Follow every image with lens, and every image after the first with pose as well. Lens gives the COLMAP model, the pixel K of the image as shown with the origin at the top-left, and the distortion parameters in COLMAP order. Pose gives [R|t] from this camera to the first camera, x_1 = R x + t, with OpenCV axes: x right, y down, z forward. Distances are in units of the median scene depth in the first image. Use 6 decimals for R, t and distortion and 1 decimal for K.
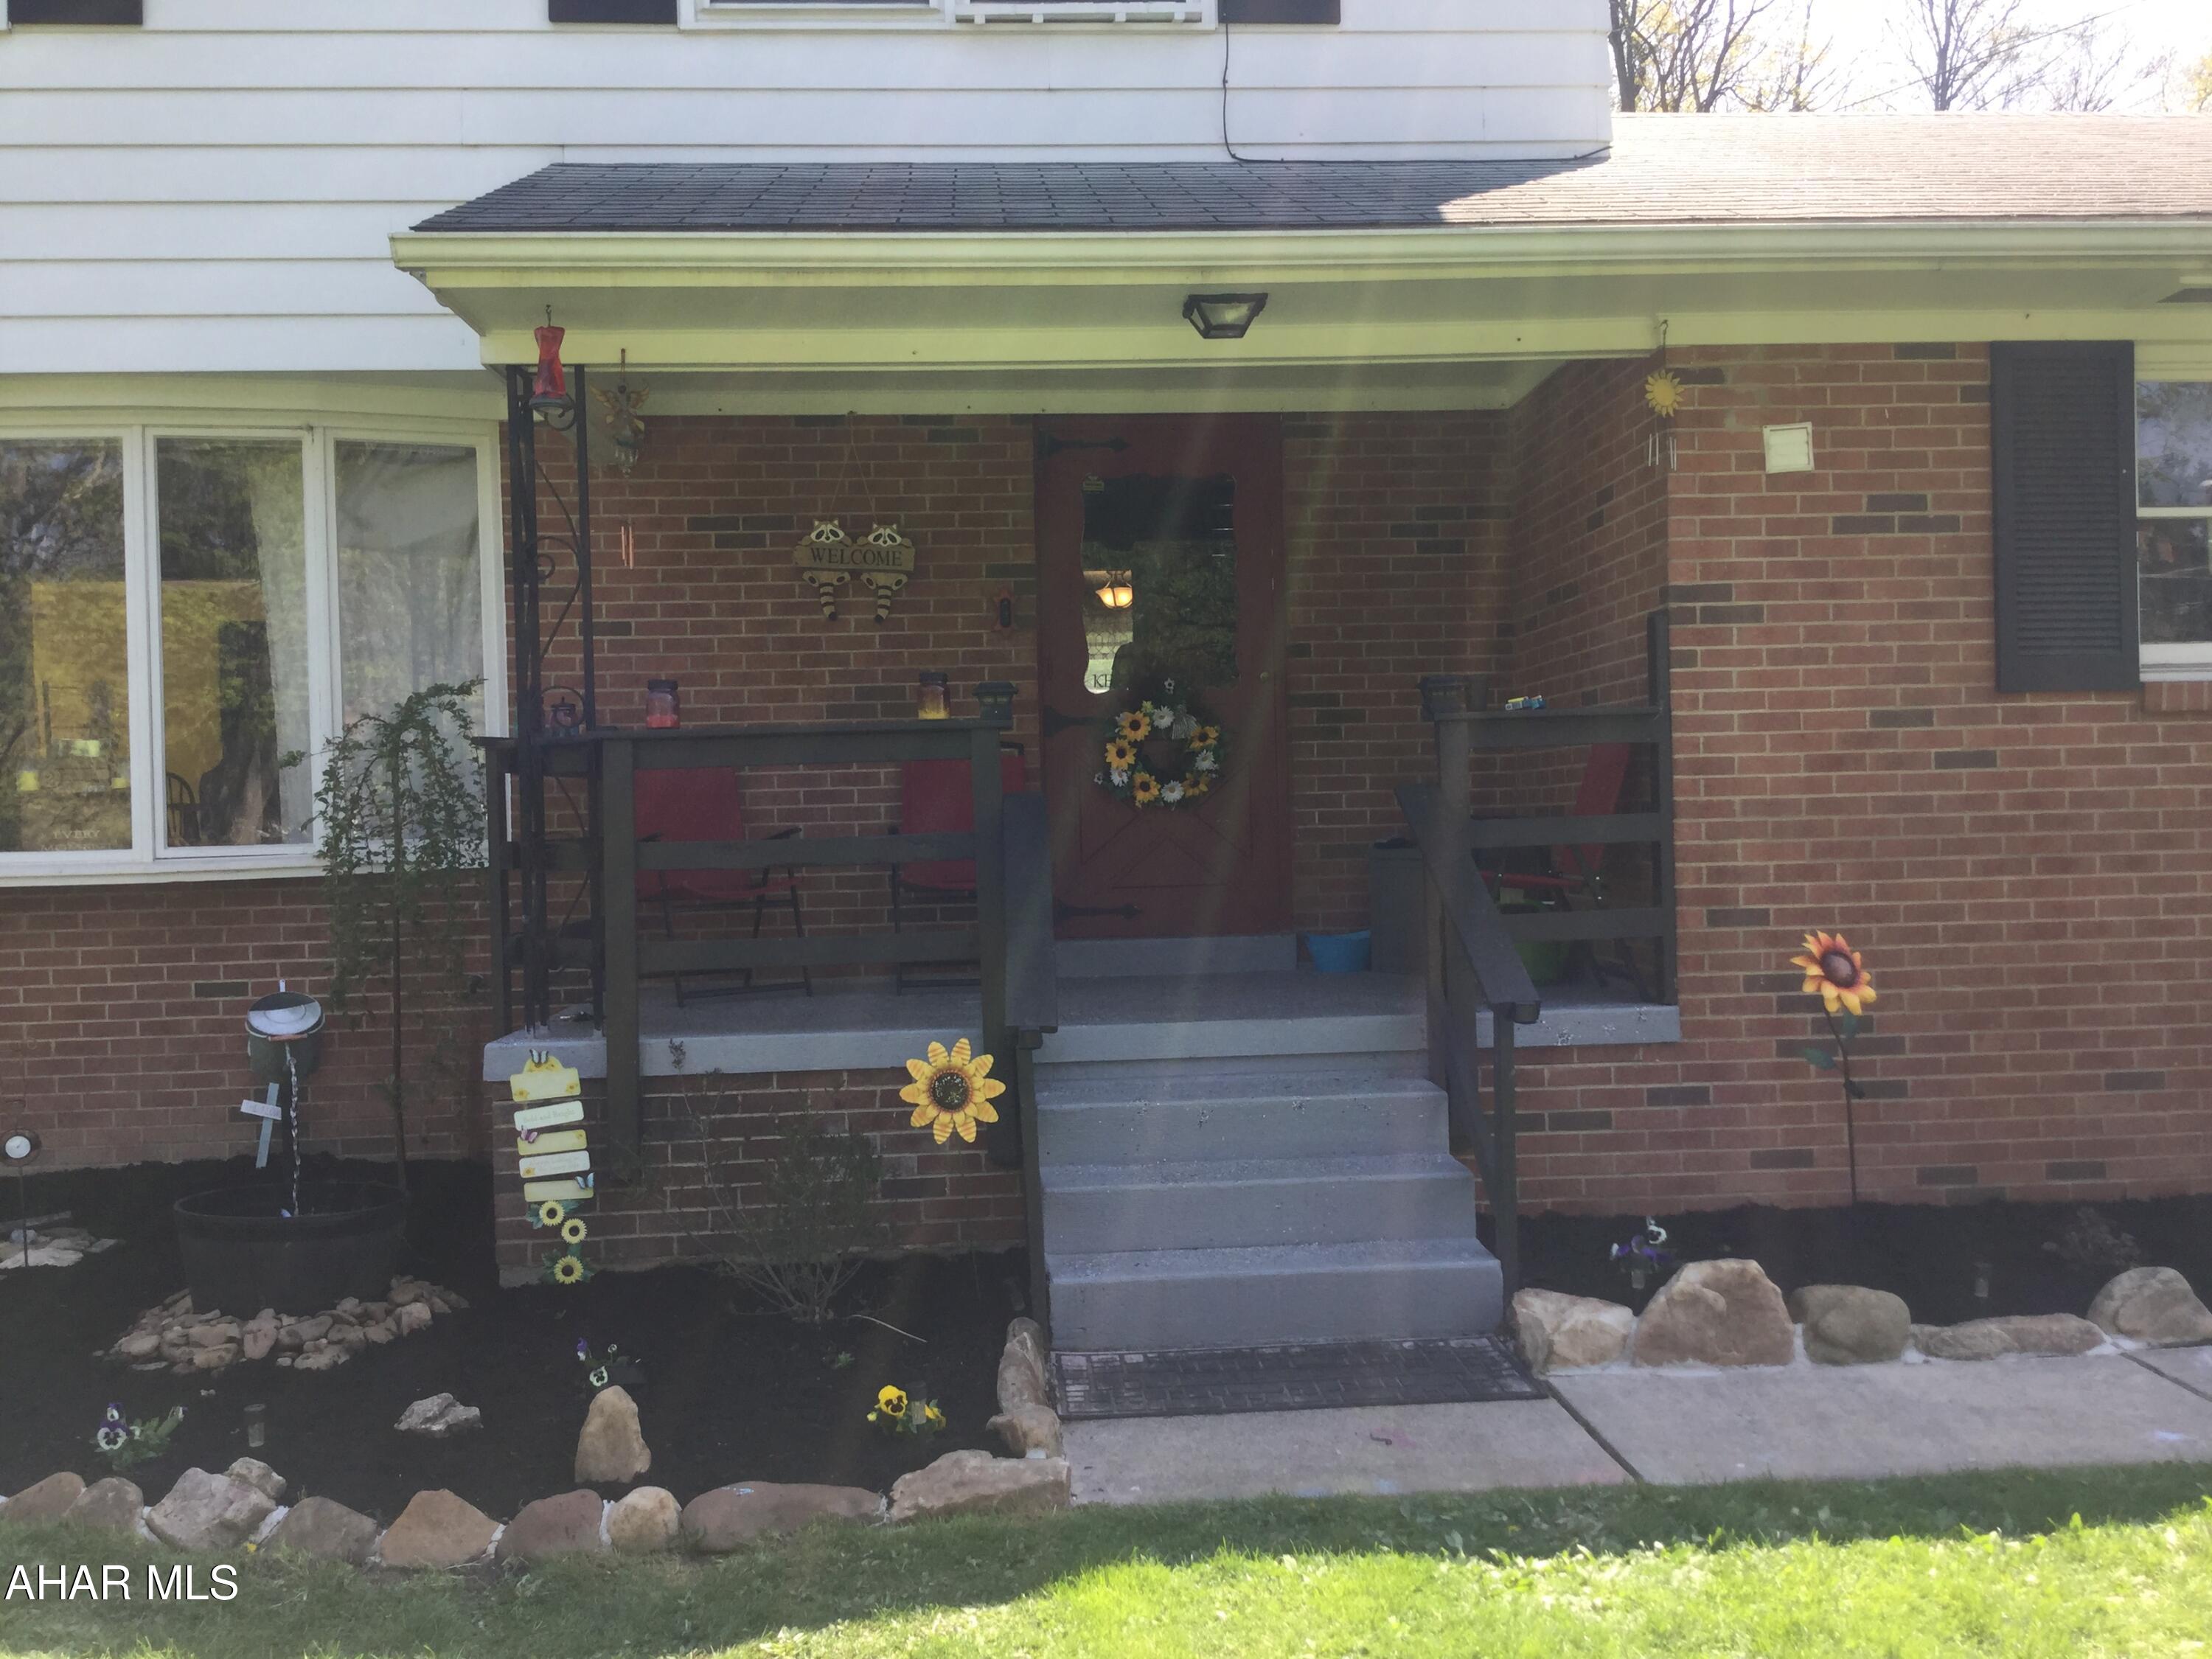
lens RADIAL K [[1957.0, 0, 1089.7], [0, 1957.0, 835.7], [0, 0, 1]] dist [0.089574, -0.172963]
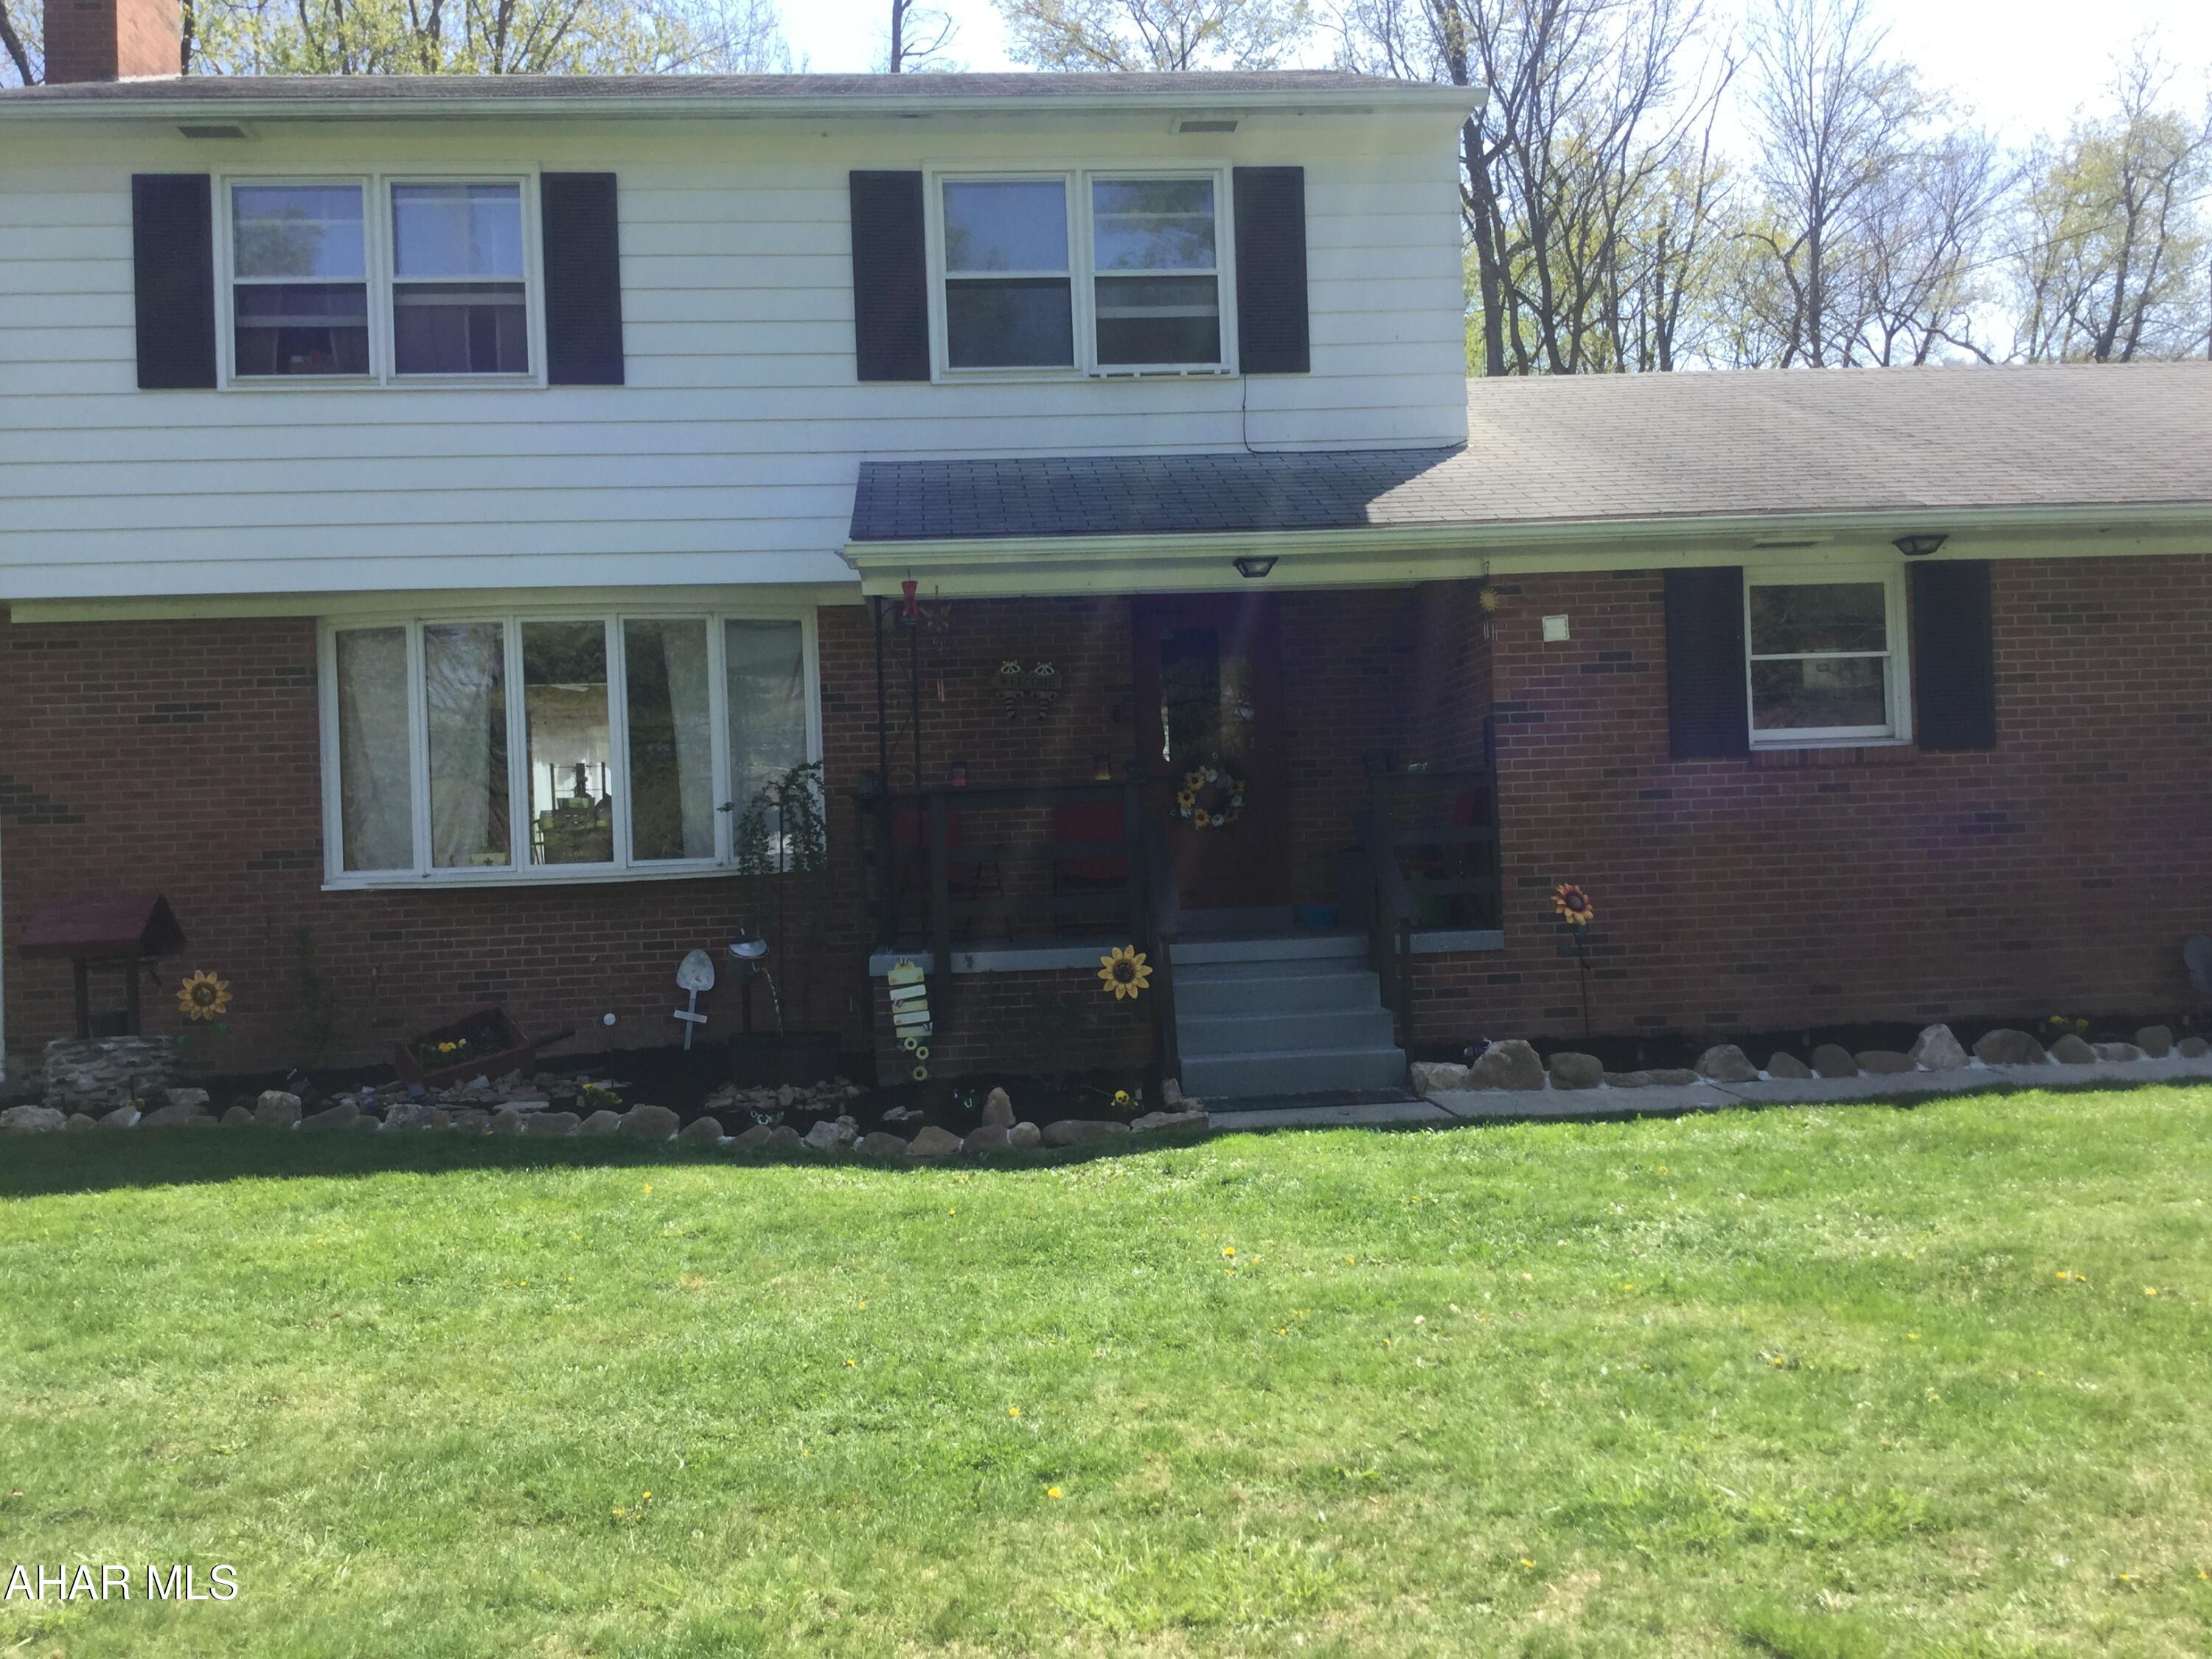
lens RADIAL K [[1957.0, 0, 1141.0], [0, 1957.0, 854.8], [0, 0, 1]] dist [0.089574, -0.172963]
pose [[0.998933, -0.015496, 0.043514, -0.124097], [0.016032, 0.999799, -0.012001, 0.033982], [-0.043319, 0.012686, 0.998981, -0.855700]]
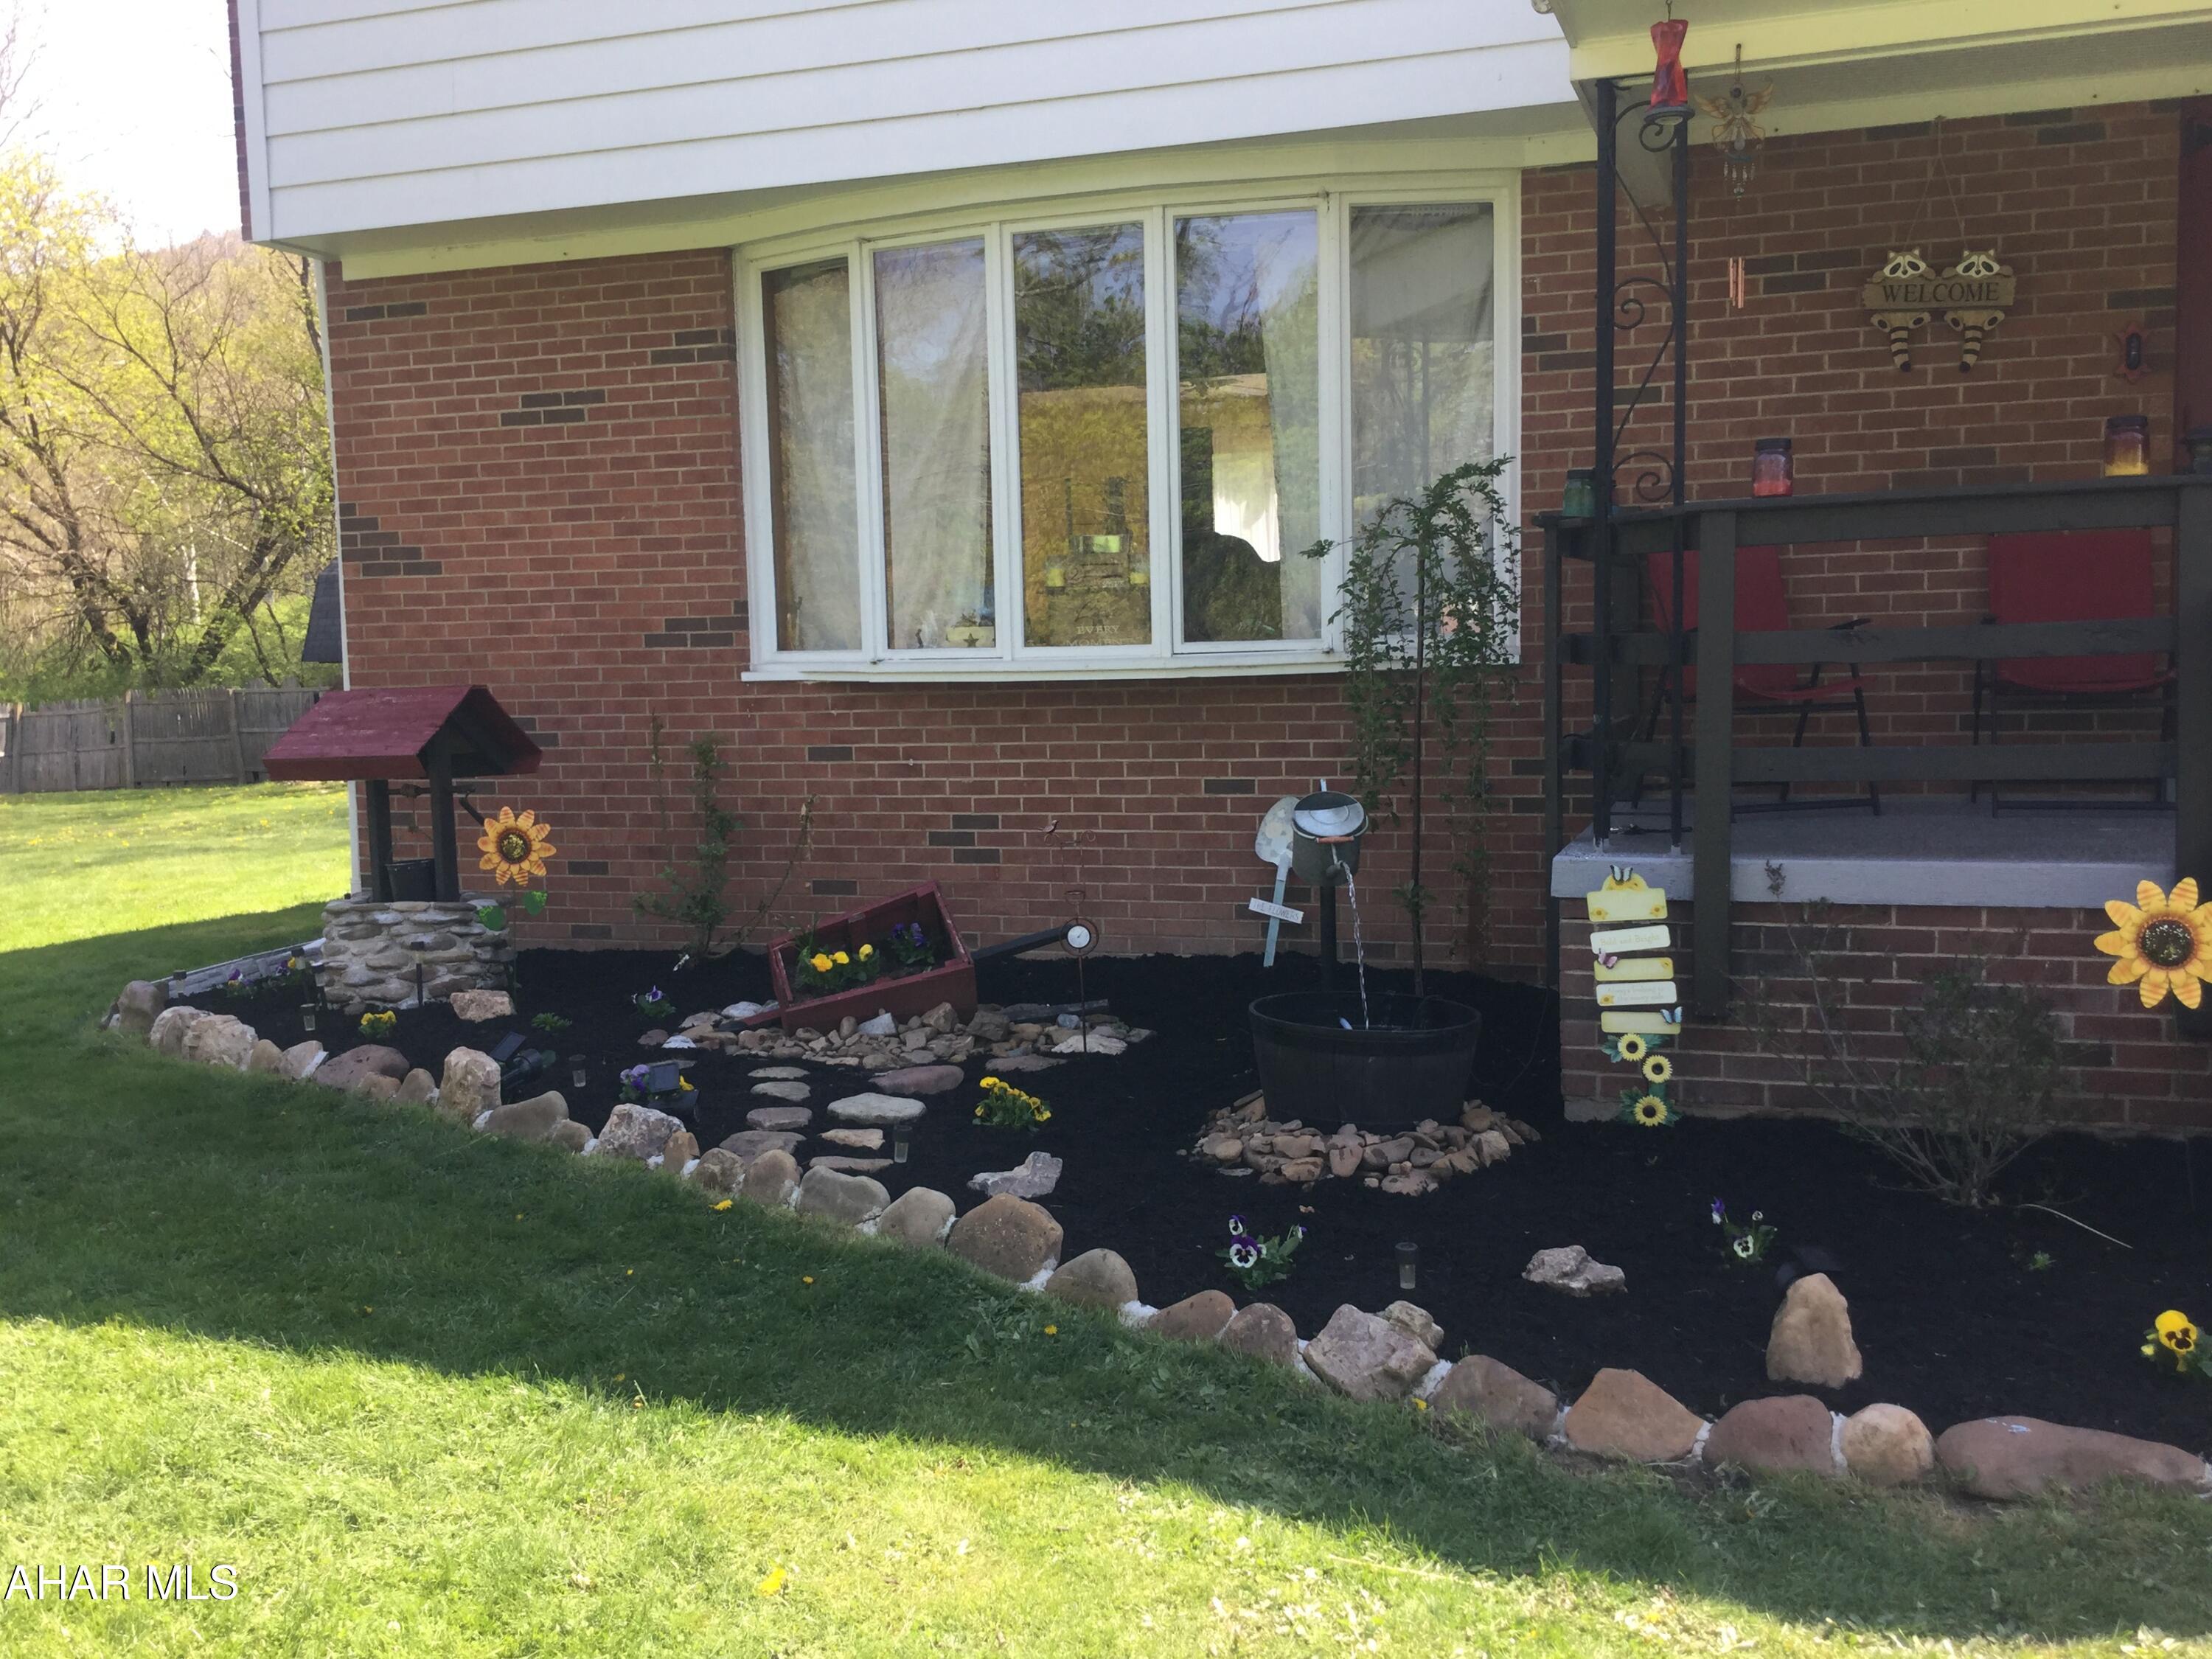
lens RADIAL K [[1957.0, 0, 1092.7], [0, 1957.0, 809.1], [0, 0, 1]] dist [0.089574, -0.172963]
pose [[0.919331, 0.033555, -0.392052, -0.143750], [-0.000513, 0.996459, 0.084082, 0.008078], [0.393485, -0.077098, 0.916092, 0.088096]]
